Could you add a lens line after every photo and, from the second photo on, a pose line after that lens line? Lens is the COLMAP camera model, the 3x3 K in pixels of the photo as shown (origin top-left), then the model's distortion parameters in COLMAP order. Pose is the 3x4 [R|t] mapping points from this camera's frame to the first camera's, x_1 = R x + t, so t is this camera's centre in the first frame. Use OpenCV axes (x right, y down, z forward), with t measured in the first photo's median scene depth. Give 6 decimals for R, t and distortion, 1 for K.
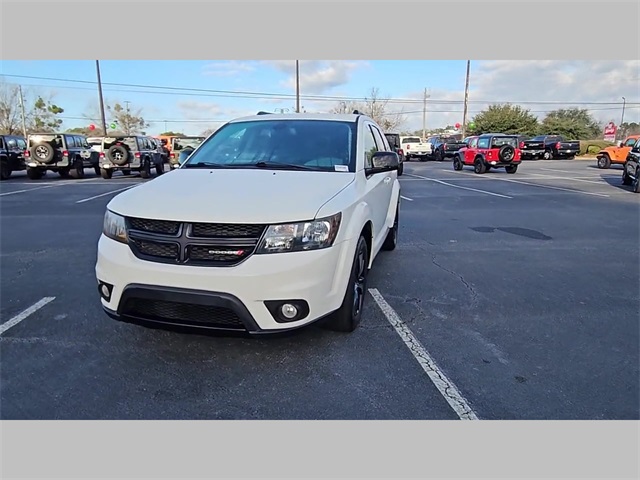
lens RADIAL K [[438.1, 0, 309.7], [0, 438.1, 244.5], [0, 0, 1]] dist [0.015529, -0.013561]
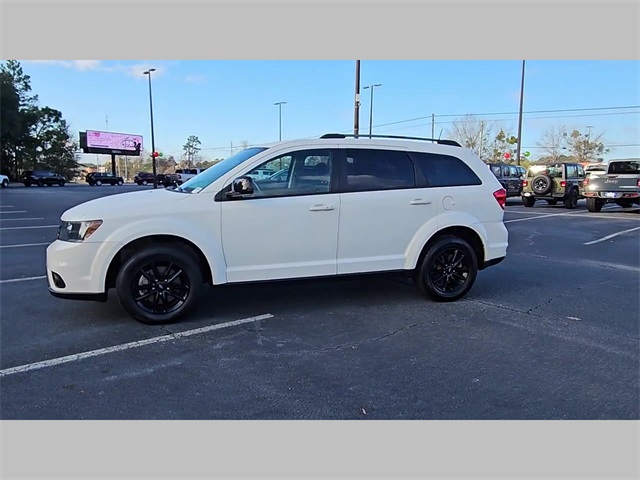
lens RADIAL K [[438.3, 0, 311.1], [0, 438.3, 244.0], [0, 0, 1]] dist [0.012368, -0.005030]
pose [[0.556310, 0.129391, -0.820839, 0.266310], [-0.181141, 0.982931, 0.032177, -0.028021], [0.810991, 0.130787, 0.570253, 0.134550]]
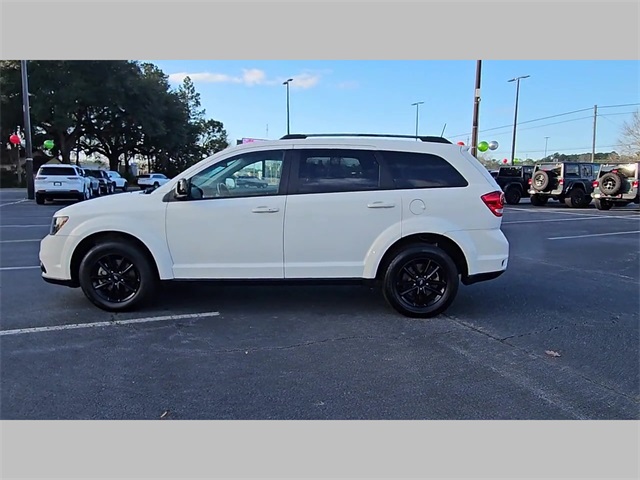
lens RADIAL K [[438.1, 0, 311.2], [0, 438.1, 242.0], [0, 0, 1]] dist [0.015529, -0.013561]
pose [[0.255472, 0.138744, -0.956809, 0.309597], [-0.204884, 0.974942, 0.086669, -0.051427], [0.944858, 0.173893, 0.277497, 0.243978]]
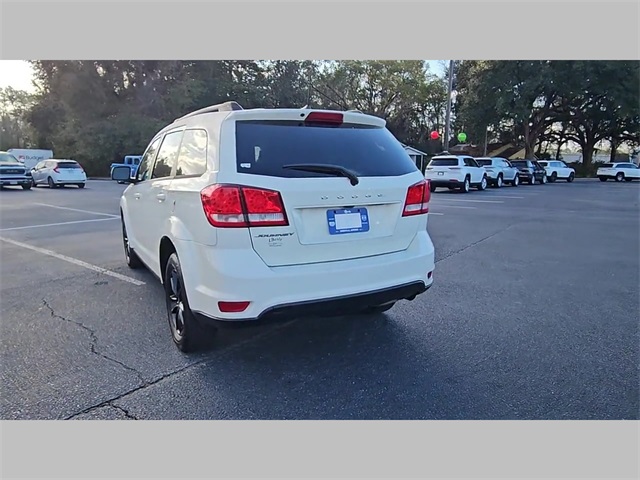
lens RADIAL K [[438.1, 0, 313.4], [0, 438.1, 243.3], [0, 0, 1]] dist [0.015529, -0.013561]
pose [[-0.708587, 0.119050, -0.695508, 0.168027], [-0.145684, 0.939746, 0.309280, -0.114956], [0.690421, 0.320476, -0.648548, 0.550470]]
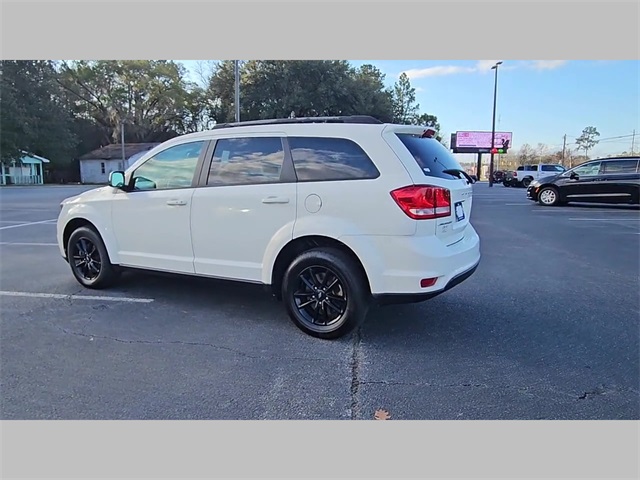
lens RADIAL K [[438.1, 0, 308.8], [0, 438.1, 243.5], [0, 0, 1]] dist [0.015529, -0.013561]
pose [[-0.242718, 0.150867, -0.958294, 0.282279], [-0.198749, 0.959146, 0.201341, -0.086088], [0.949519, 0.239329, -0.202818, 0.418966]]
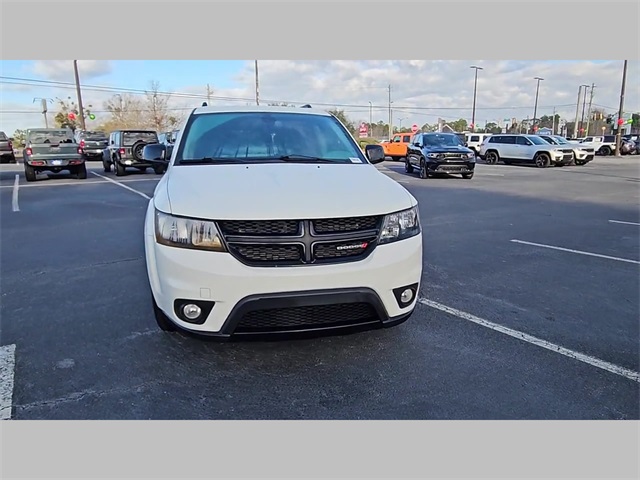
lens RADIAL K [[438.1, 0, 312.3], [0, 438.1, 245.4], [0, 0, 1]] dist [0.015529, -0.013561]
pose [[0.881878, -0.109989, 0.458469, -0.115657], [0.105663, 0.993780, 0.035166, -0.004669], [-0.459485, 0.017431, 0.888014, 0.027683]]
